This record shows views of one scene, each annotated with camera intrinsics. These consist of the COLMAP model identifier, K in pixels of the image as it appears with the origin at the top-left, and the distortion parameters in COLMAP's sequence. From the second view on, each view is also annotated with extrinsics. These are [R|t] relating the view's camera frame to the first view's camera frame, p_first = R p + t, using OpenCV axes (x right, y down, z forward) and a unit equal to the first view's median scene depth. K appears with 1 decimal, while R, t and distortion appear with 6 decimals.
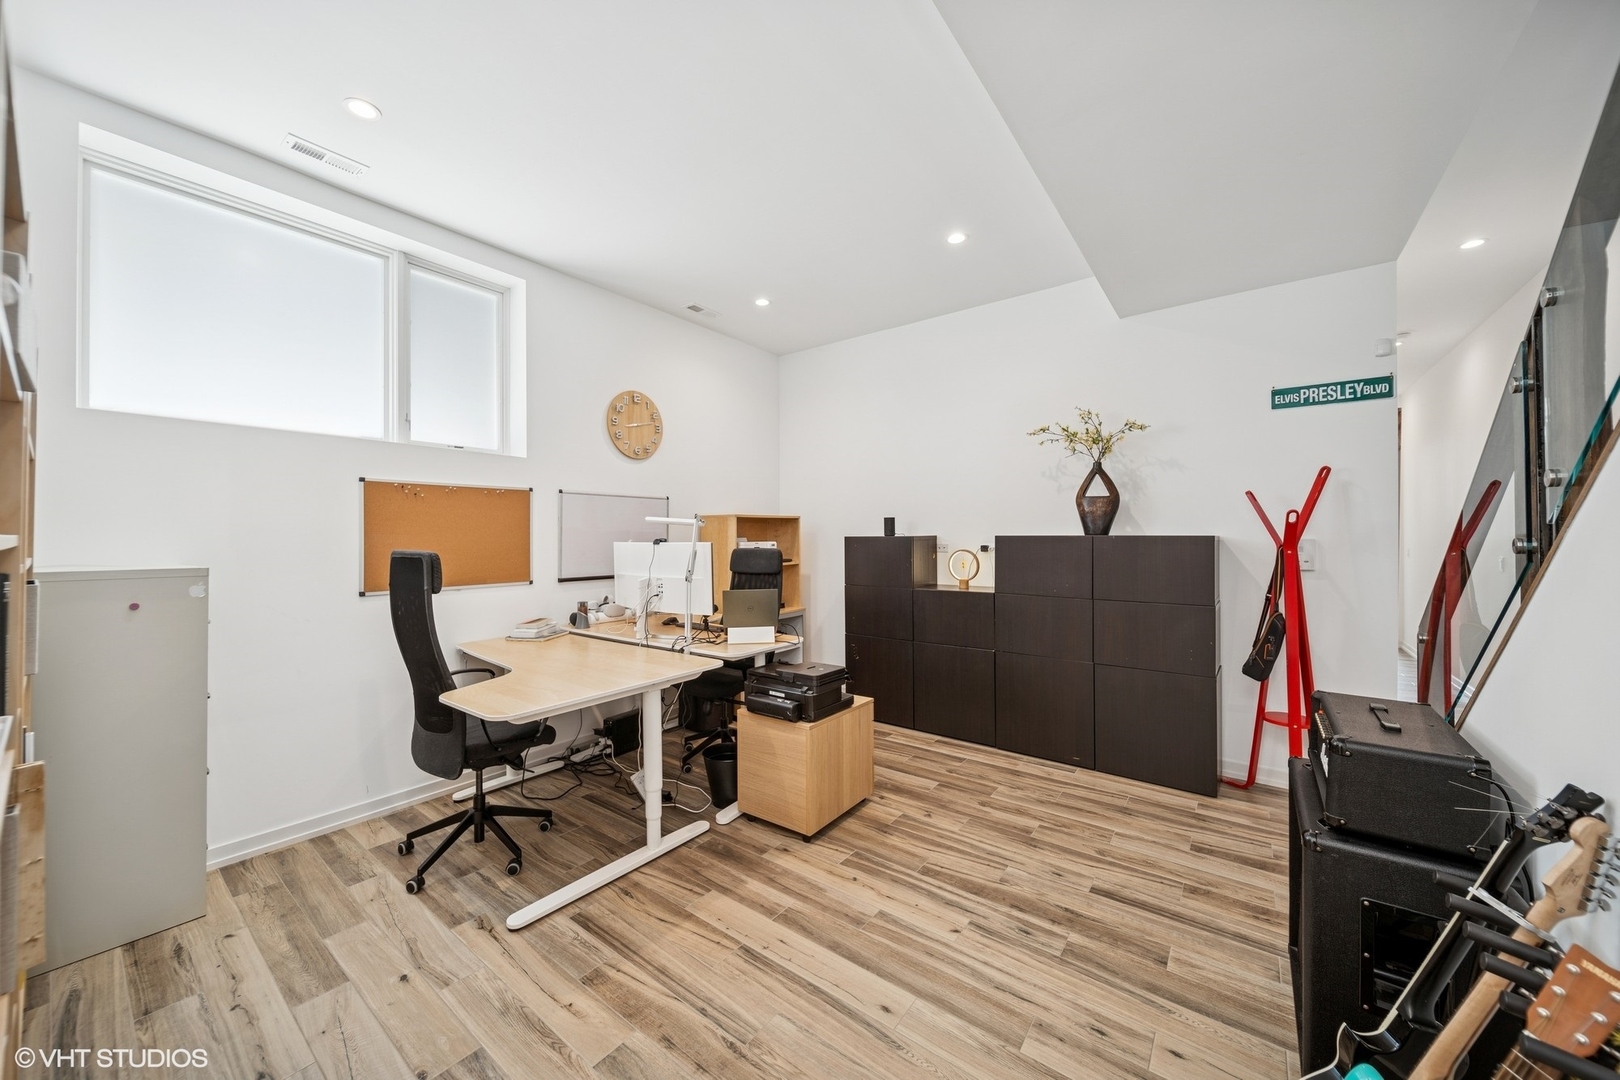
lens RADIAL K [[588.1, 0, 792.7], [0, 588.1, 533.9], [0, 0, 1]] dist [-0.002606, 0.000031]
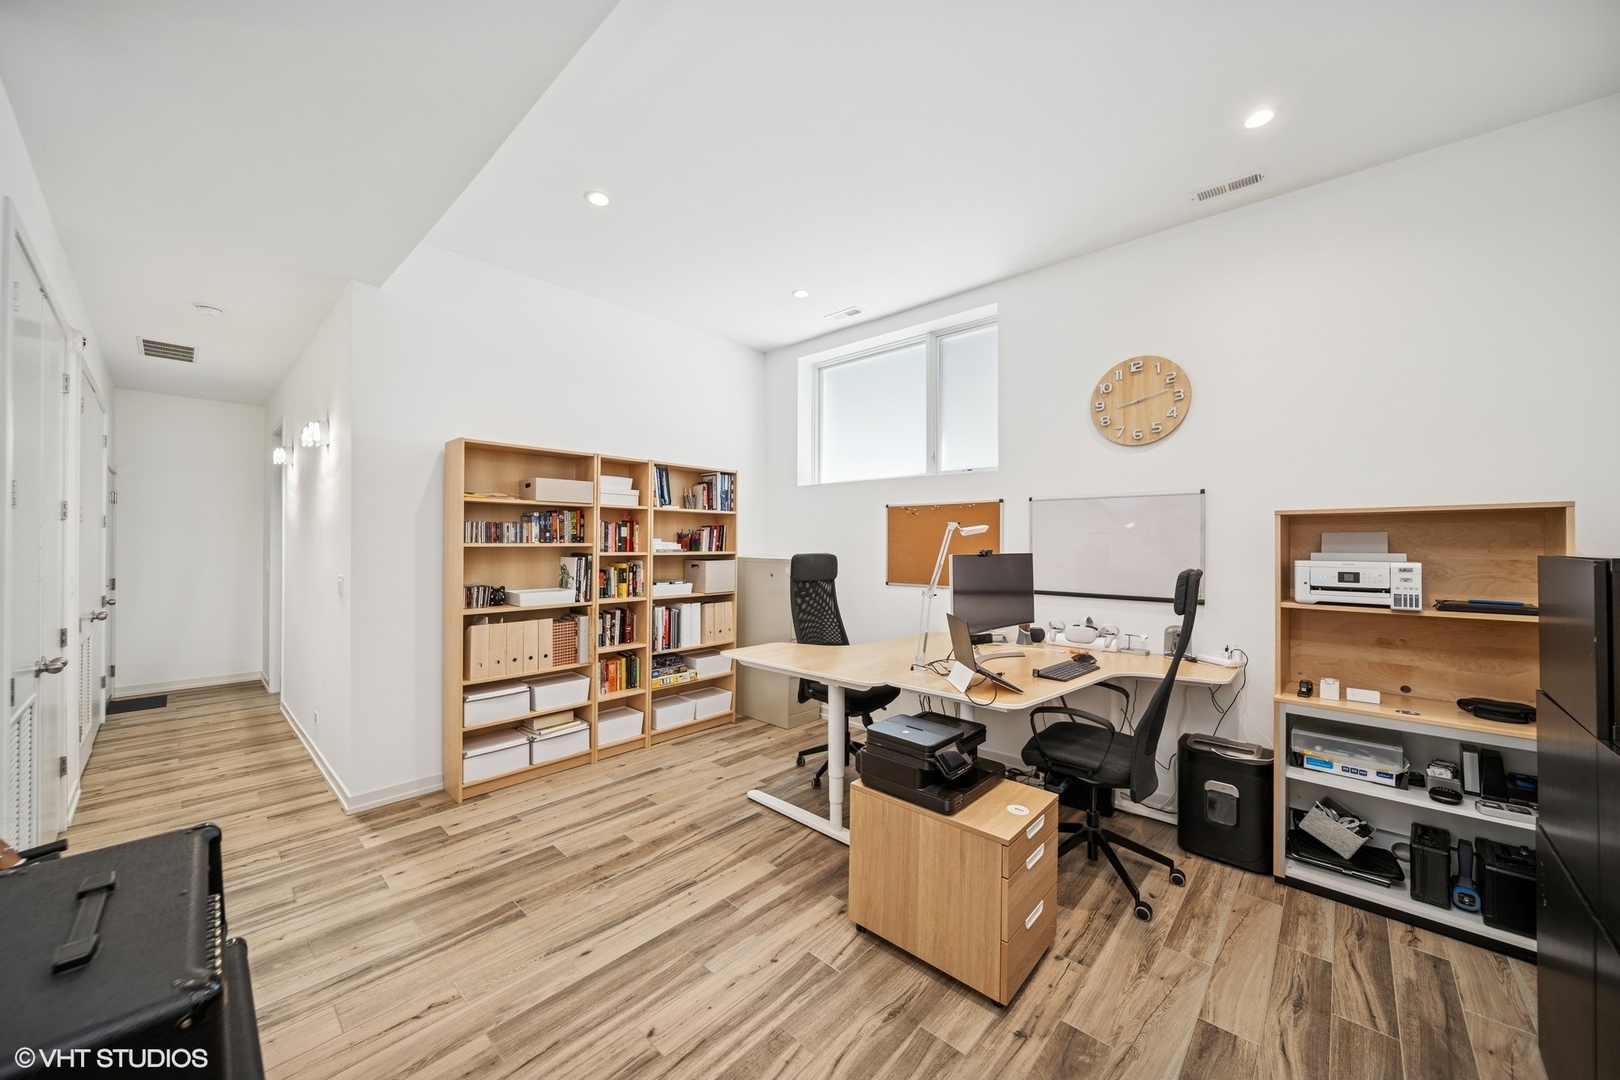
lens RADIAL K [[588.1, 0, 802.6], [0, 588.1, 537.8], [0, 0, 1]] dist [-0.002606, 0.000031]
pose [[-0.089717, -0.002130, -0.995965, 0.977525], [-0.002384, 0.999995, -0.001923, -0.011269], [0.995964, 0.002202, -0.089721, 1.166491]]
